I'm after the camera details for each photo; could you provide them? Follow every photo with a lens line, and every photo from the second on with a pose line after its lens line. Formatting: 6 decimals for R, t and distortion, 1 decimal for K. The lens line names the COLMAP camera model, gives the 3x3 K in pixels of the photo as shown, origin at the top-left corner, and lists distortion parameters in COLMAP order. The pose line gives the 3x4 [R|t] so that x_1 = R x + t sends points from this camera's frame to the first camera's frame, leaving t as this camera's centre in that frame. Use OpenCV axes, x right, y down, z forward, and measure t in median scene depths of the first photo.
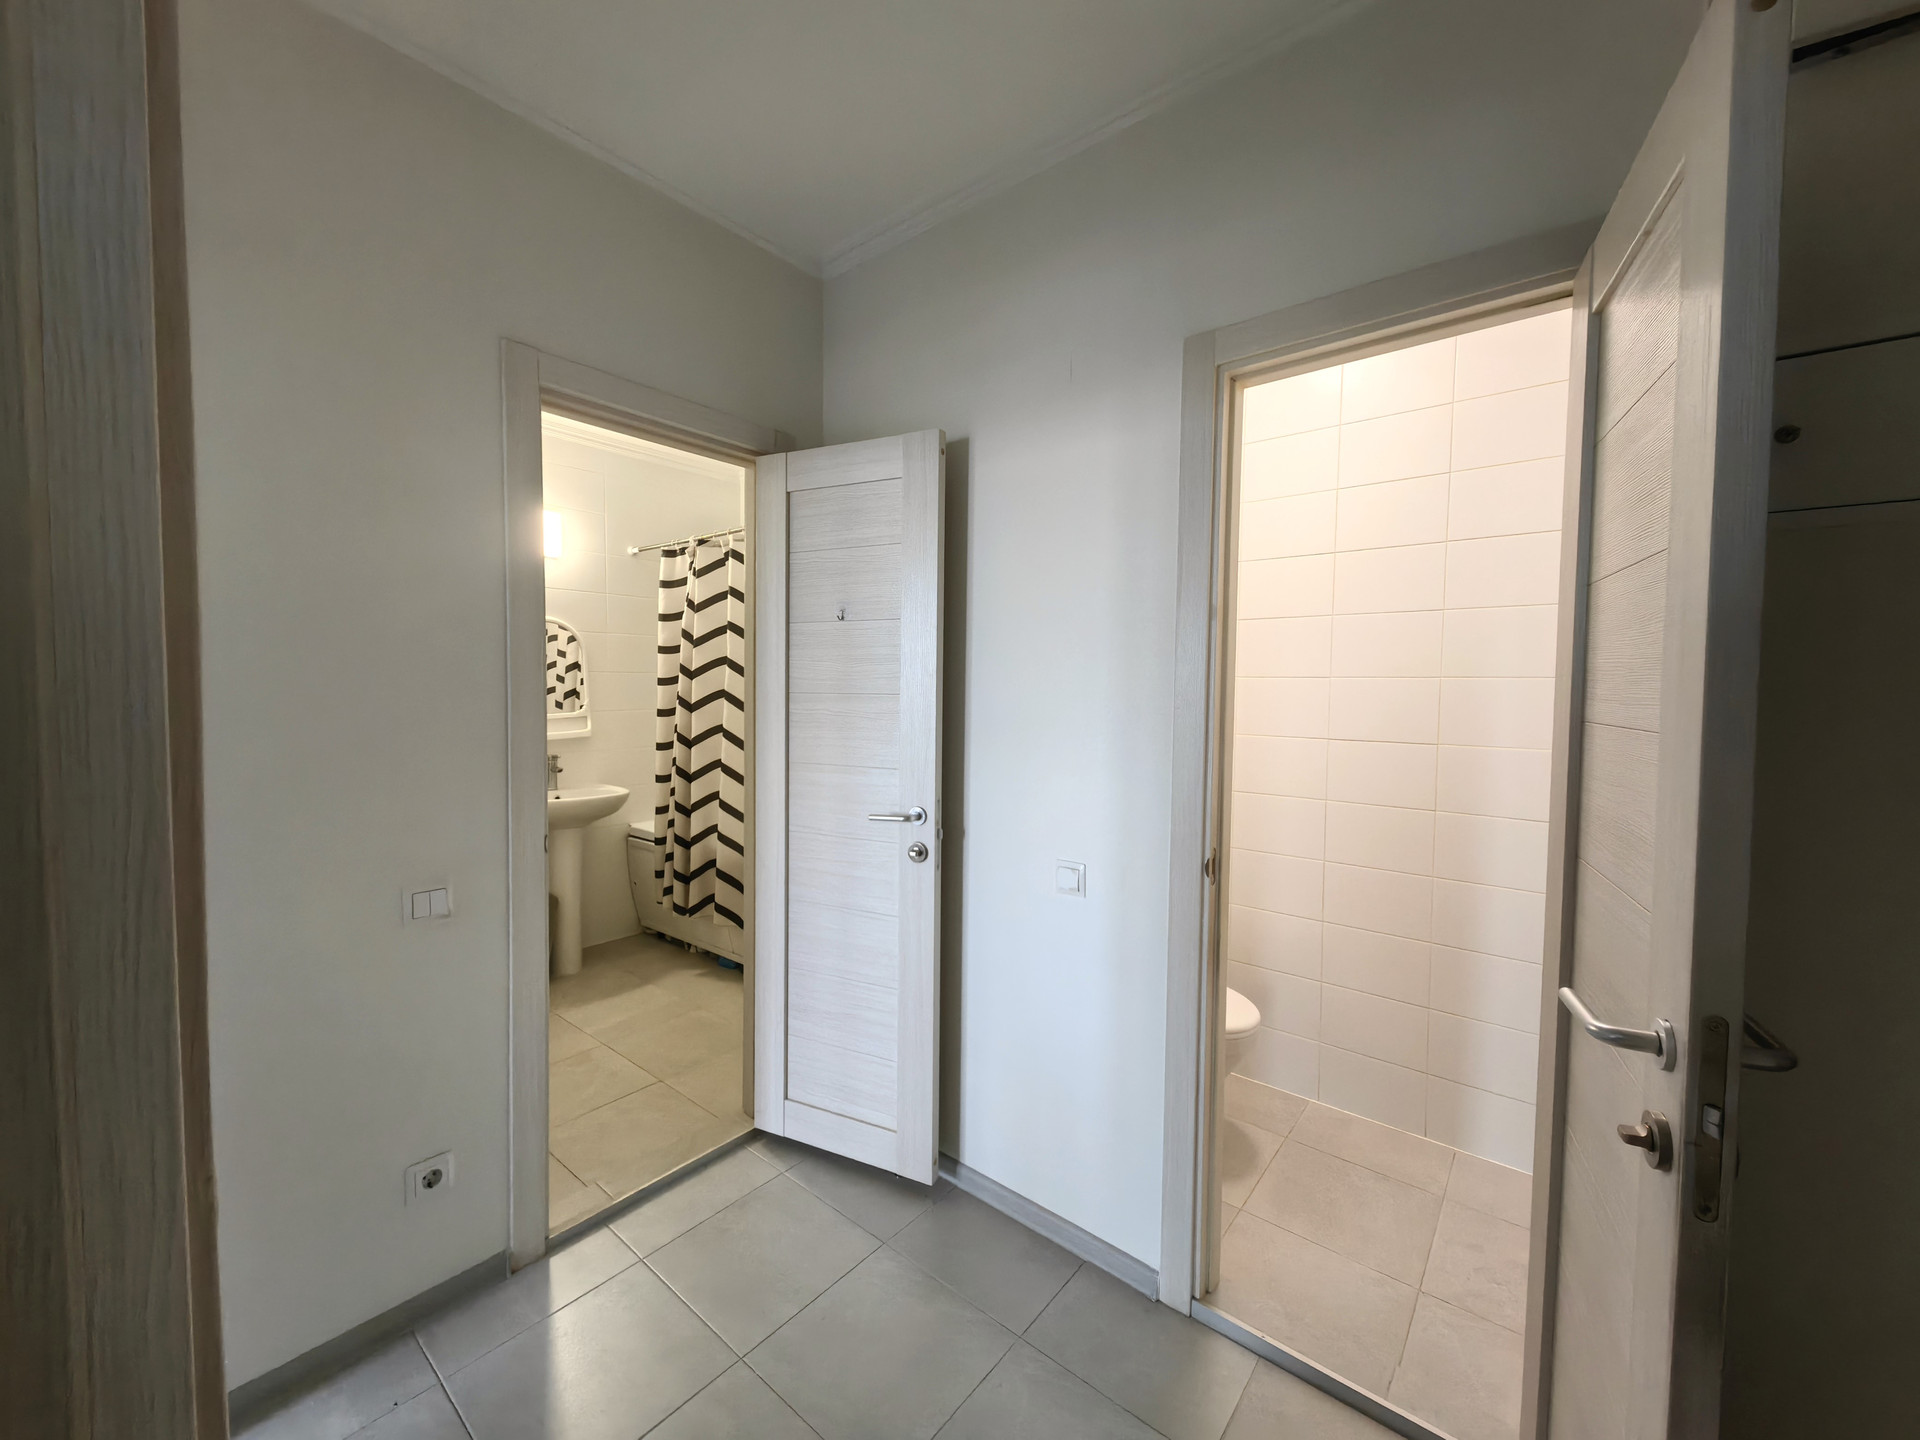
lens RADIAL K [[743.1, 0, 967.3], [0, 743.1, 718.8], [0, 0, 1]] dist [0.029336, -0.013170]
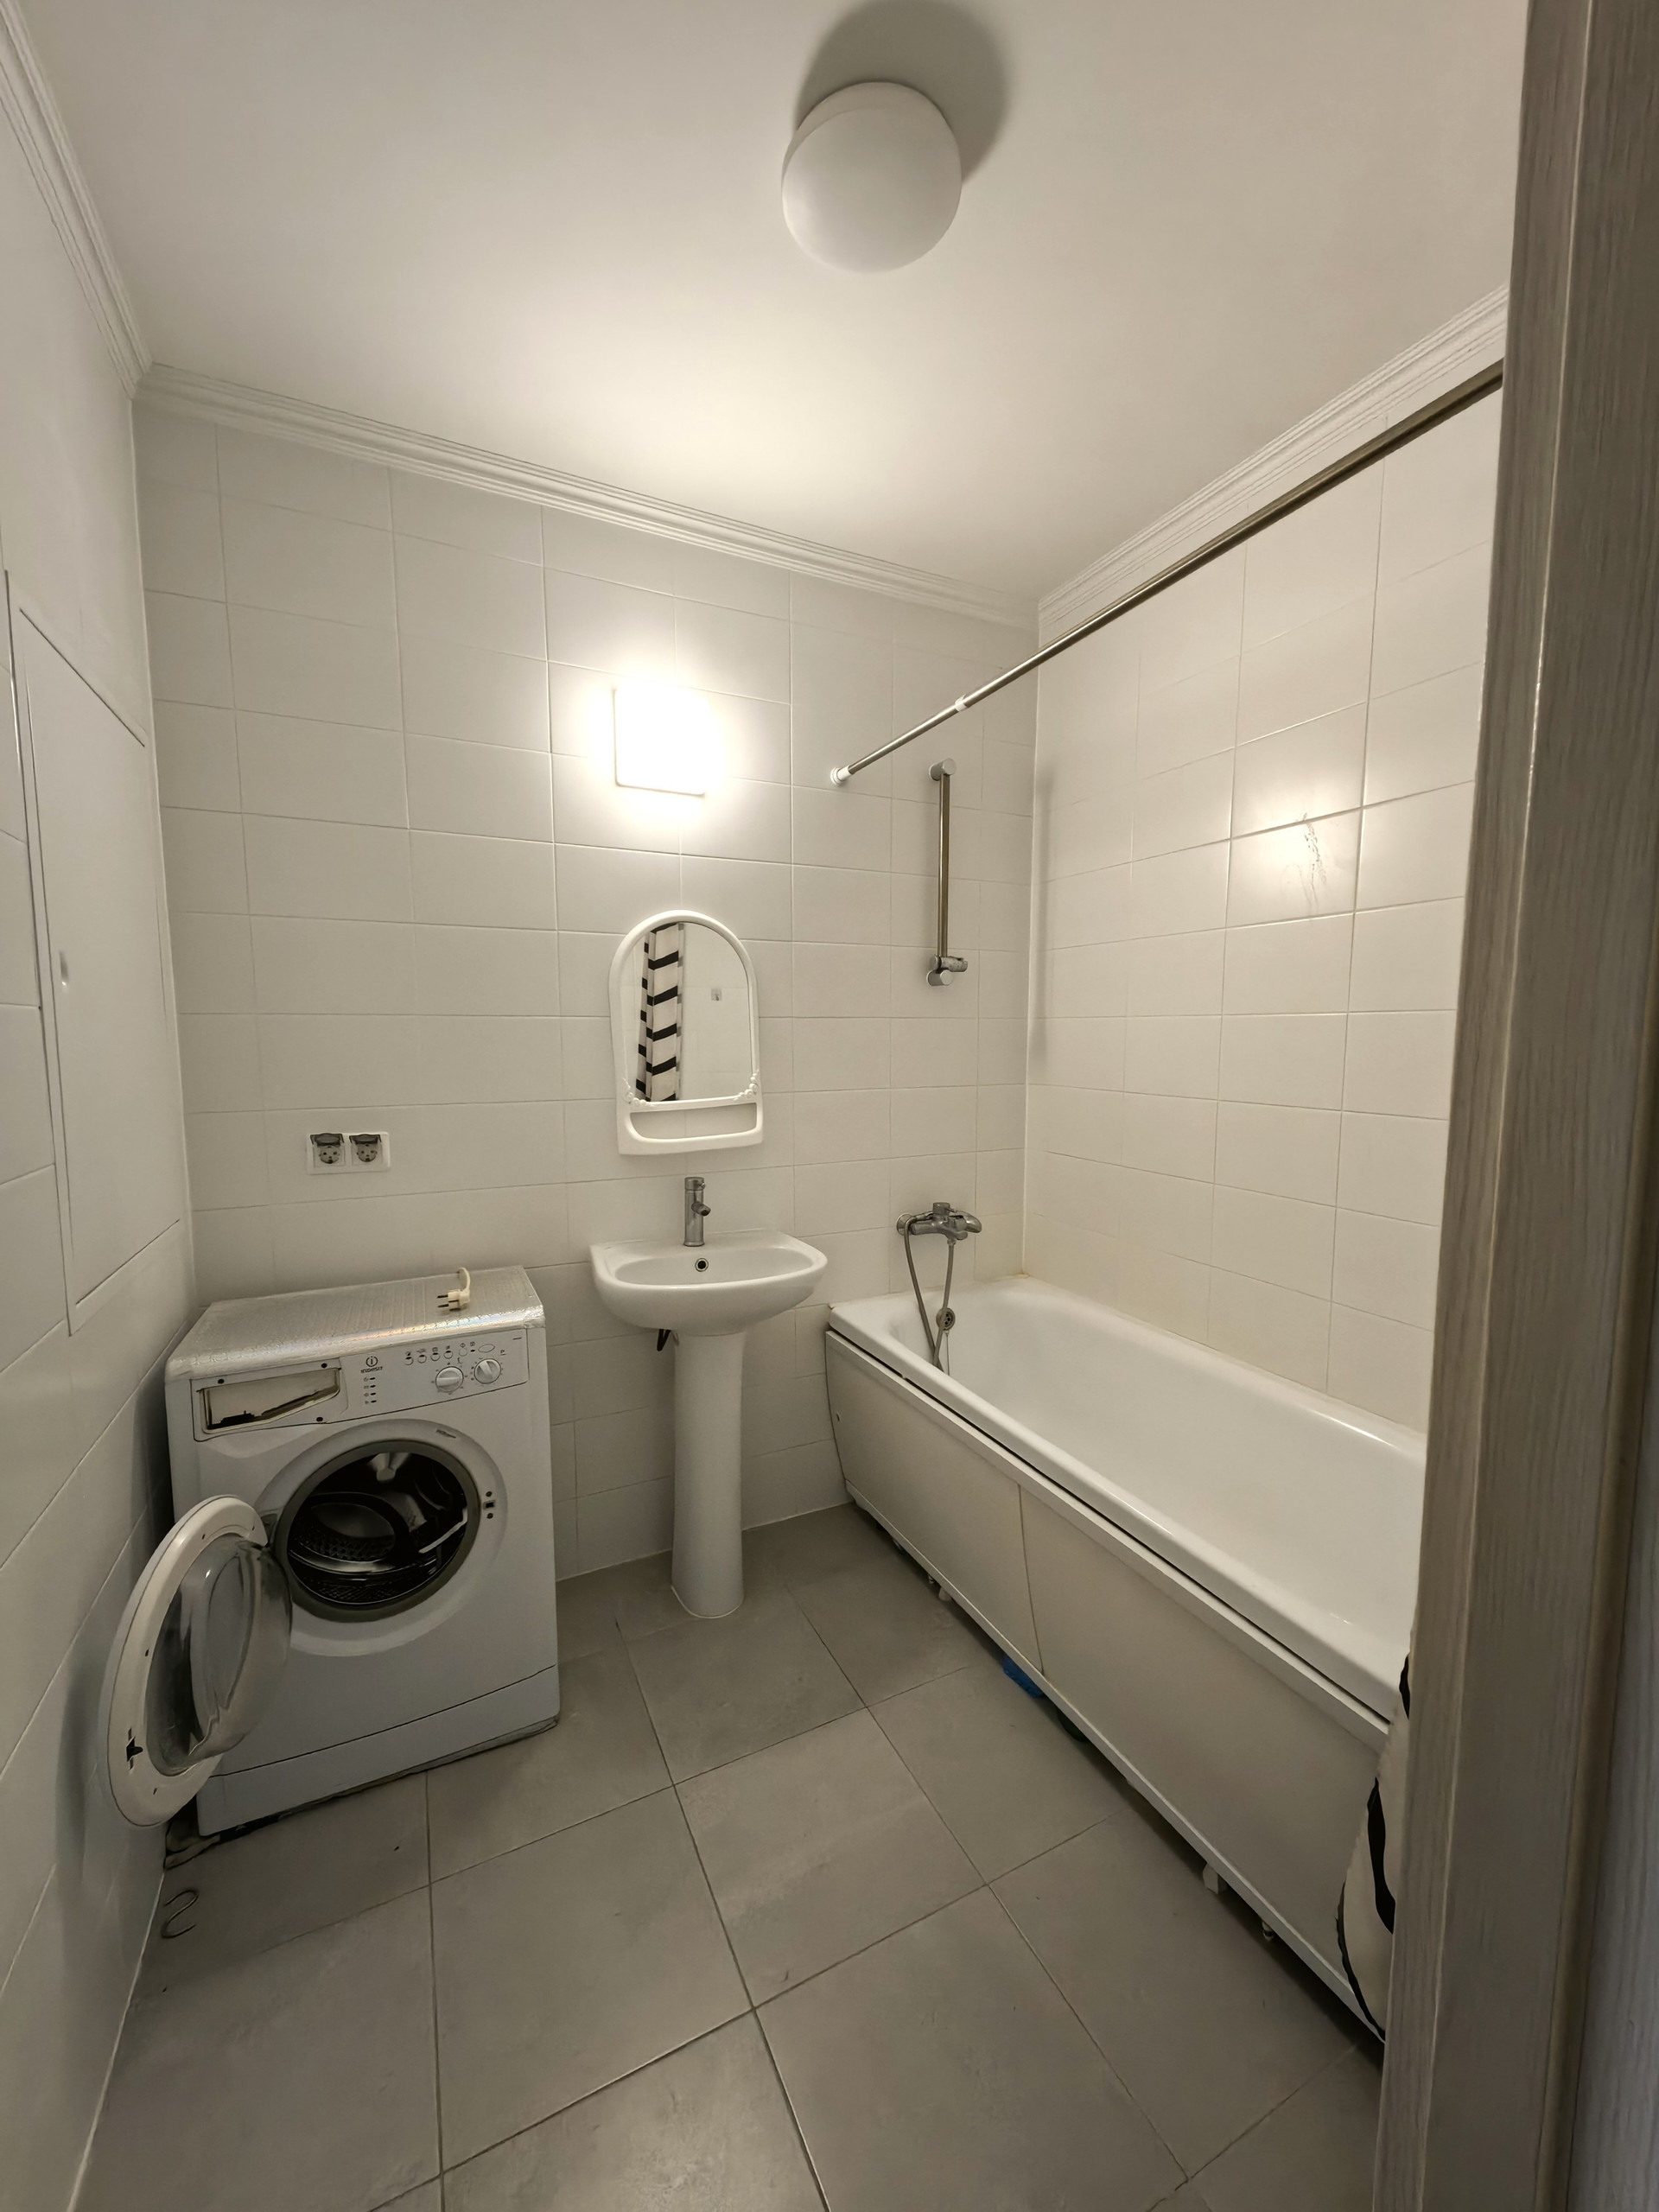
lens RADIAL K [[856.1, 0, 835.3], [0, 856.1, 1116.5], [0, 0, 1]] dist [0.029336, -0.013170]
pose [[0.910060, 0.026963, -0.413598, -0.209677], [-0.008050, 0.998843, 0.047402, -0.023658], [0.414398, -0.039809, 0.909225, 0.477286]]
